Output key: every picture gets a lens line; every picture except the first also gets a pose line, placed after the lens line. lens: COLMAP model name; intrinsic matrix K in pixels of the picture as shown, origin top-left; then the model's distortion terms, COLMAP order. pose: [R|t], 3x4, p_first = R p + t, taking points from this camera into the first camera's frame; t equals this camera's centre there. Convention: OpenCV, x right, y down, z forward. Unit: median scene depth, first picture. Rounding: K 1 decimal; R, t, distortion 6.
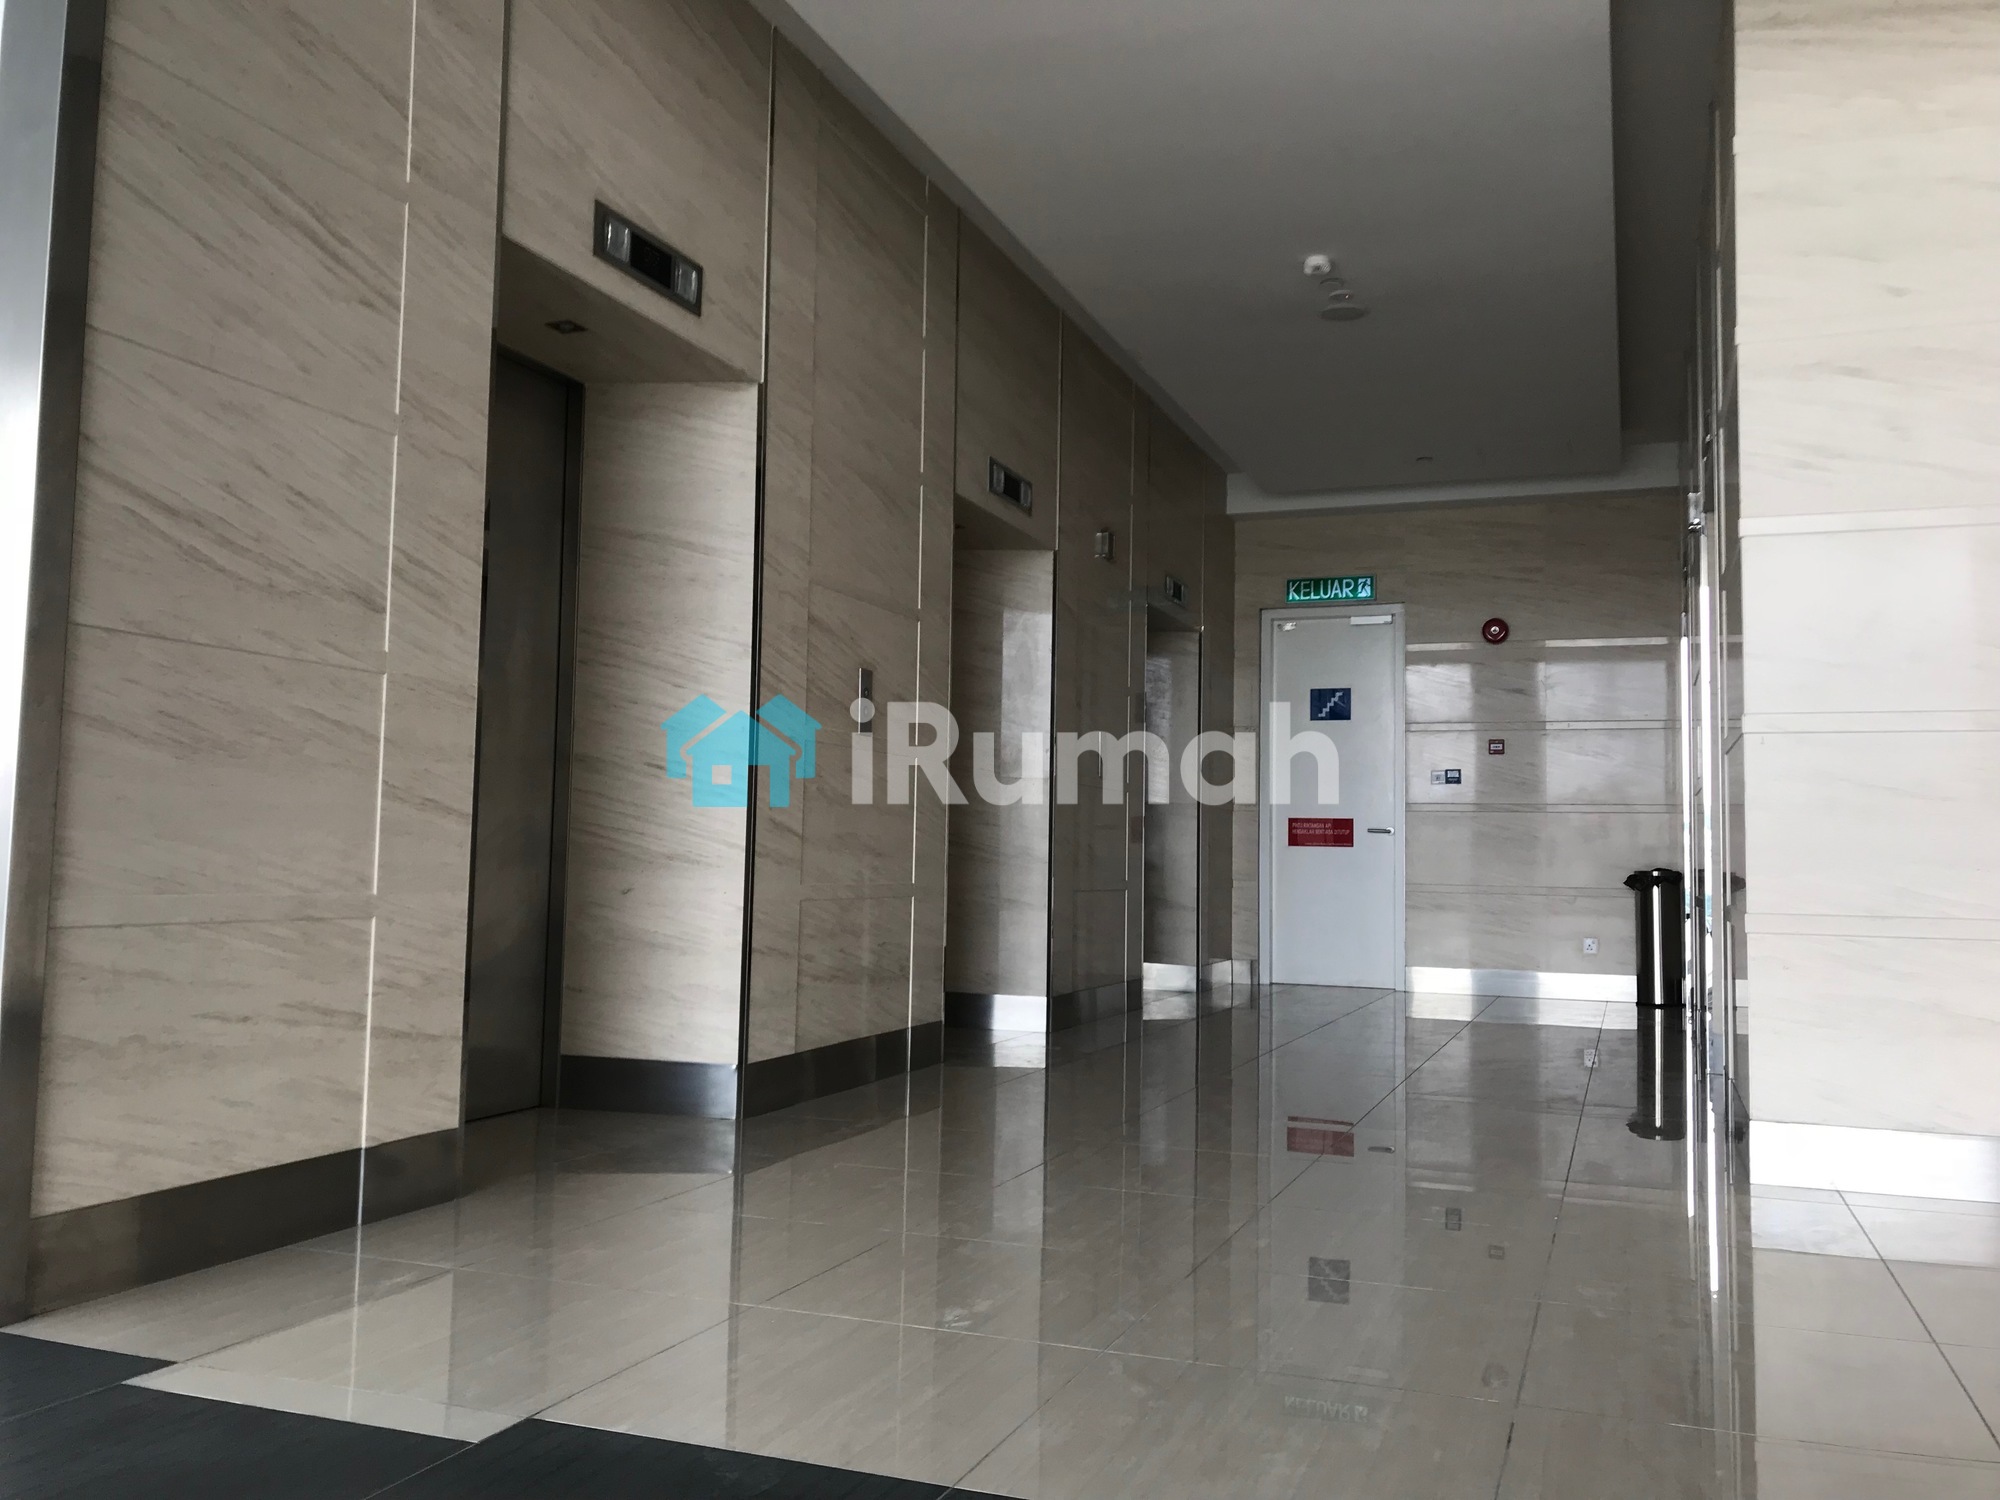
lens RADIAL K [[1652.6, 0, 1000.0], [0, 1652.6, 750.5], [0, 0, 1]] dist [0.022116, -0.031887]
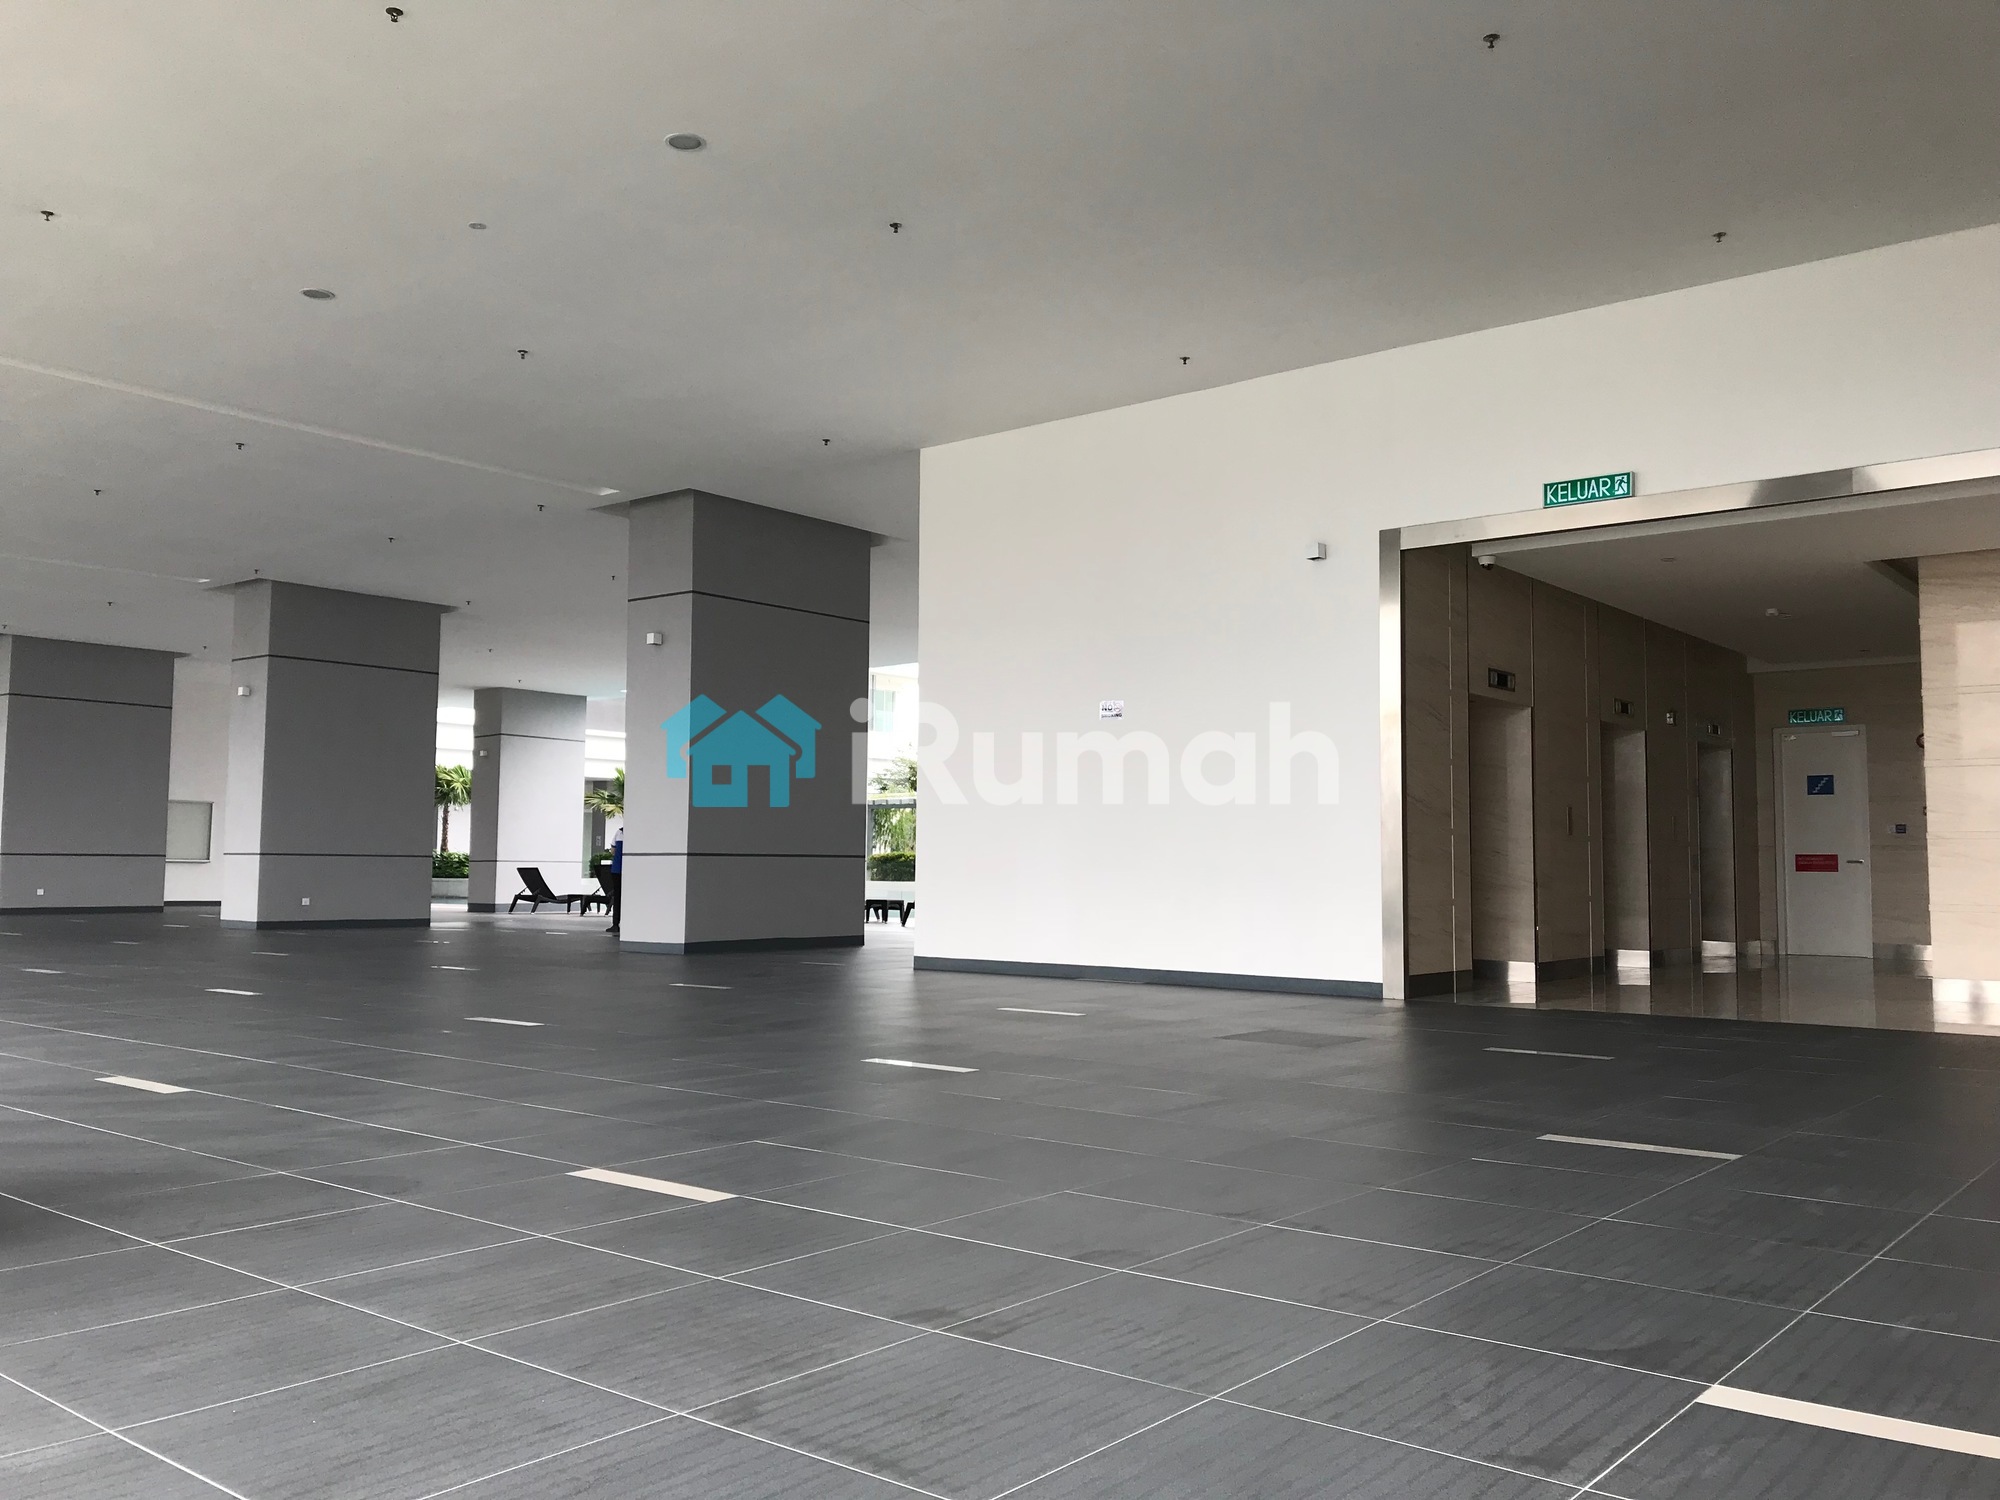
lens RADIAL K [[1652.6, 0, 1002.8], [0, 1652.6, 743.5], [0, 0, 1]] dist [0.022116, -0.031887]
pose [[0.949772, -0.034144, -0.311075, -0.059446], [0.030647, 0.999400, -0.016124, -0.068866], [0.311439, 0.005781, 0.950248, -0.838535]]
